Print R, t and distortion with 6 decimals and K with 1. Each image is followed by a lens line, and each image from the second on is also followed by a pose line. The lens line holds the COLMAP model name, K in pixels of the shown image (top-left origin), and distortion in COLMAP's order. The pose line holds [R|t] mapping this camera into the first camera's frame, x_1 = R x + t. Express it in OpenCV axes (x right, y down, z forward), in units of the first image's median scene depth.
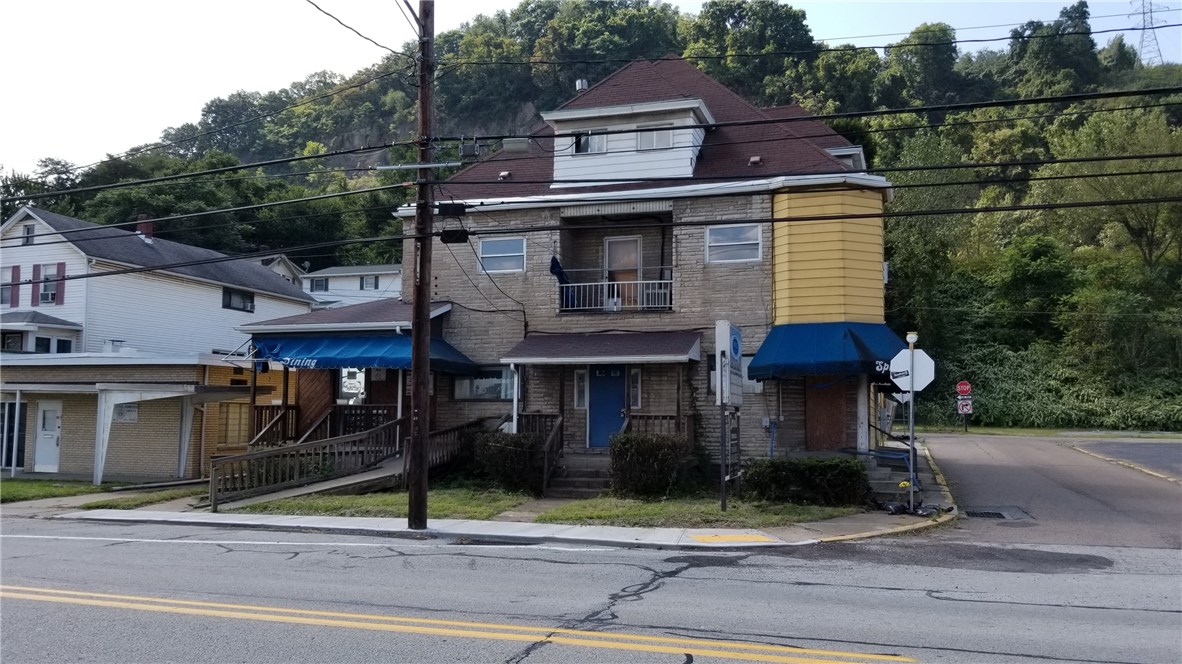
lens RADIAL K [[938.2, 0, 605.3], [0, 938.2, 333.7], [0, 0, 1]] dist [0.067588, -0.112241]
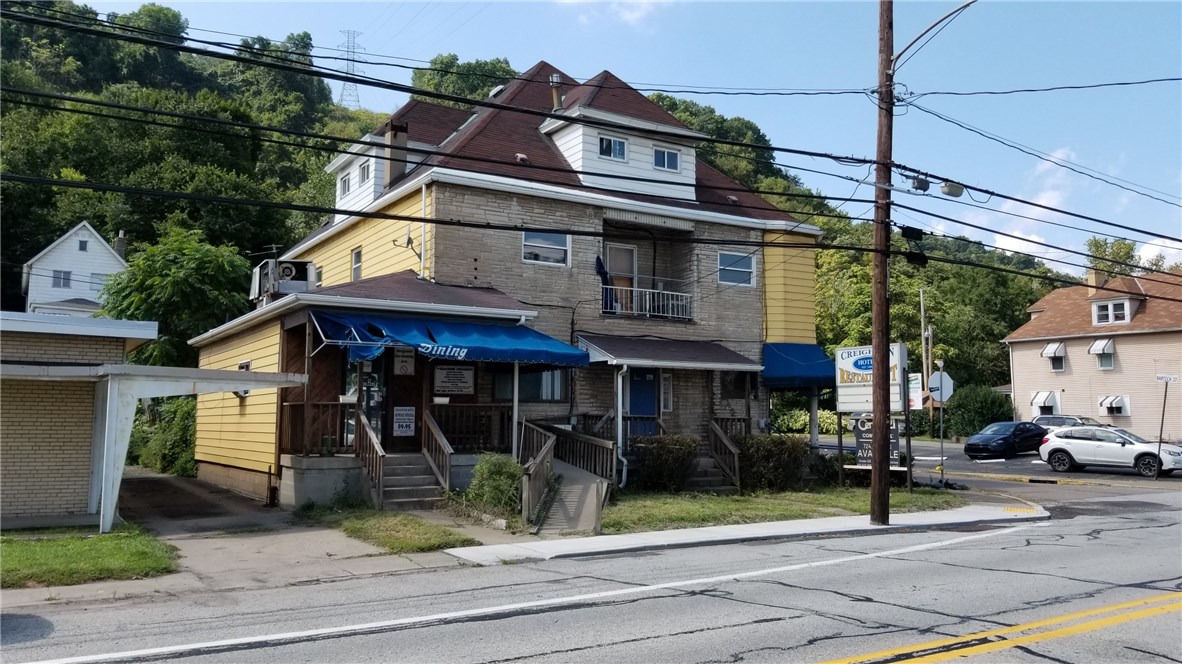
lens RADIAL K [[938.2, 0, 605.3], [0, 938.2, 333.7], [0, 0, 1]] dist [0.067588, -0.112241]
pose [[0.641191, 0.070378, 0.764147, -0.342303], [-0.069526, 0.997018, -0.033487, 0.013436], [-0.764226, -0.031656, 0.644172, 0.152863]]
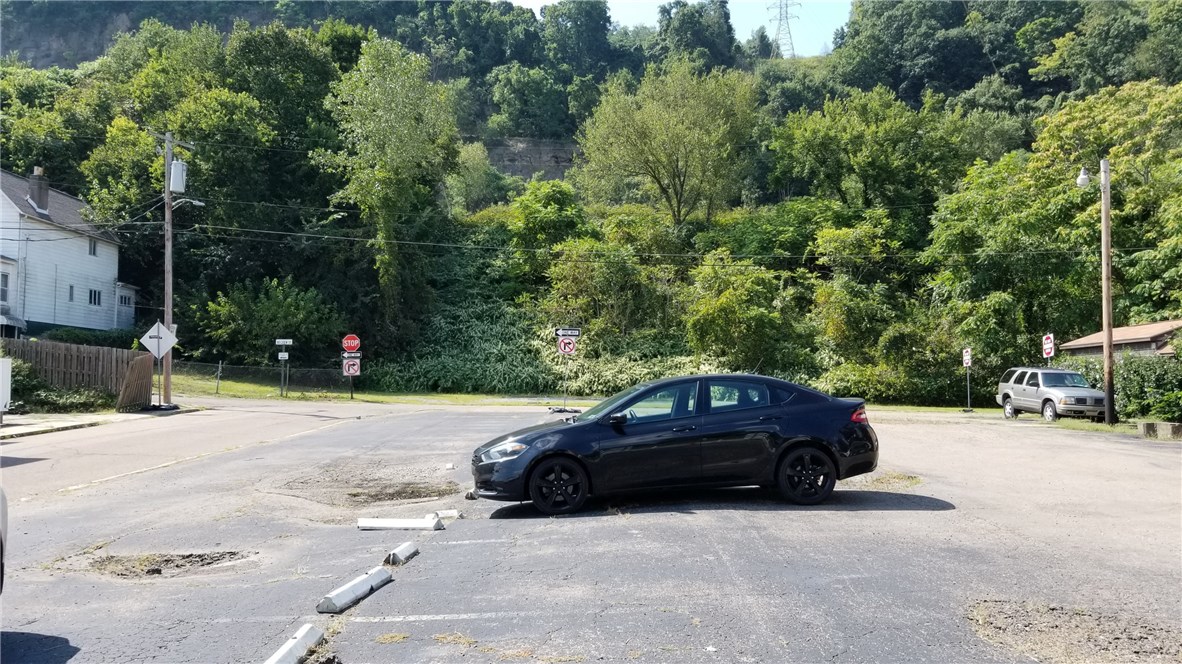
lens RADIAL K [[927.6, 0, 605.9], [0, 927.6, 332.0], [0, 0, 1]] dist [0.081822, -0.099734]
pose [[0.953783, 0.020828, 0.299772, 0.349474], [-0.030258, 0.999181, 0.026848, 0.021005], [-0.298967, -0.034678, 0.953633, 0.199446]]
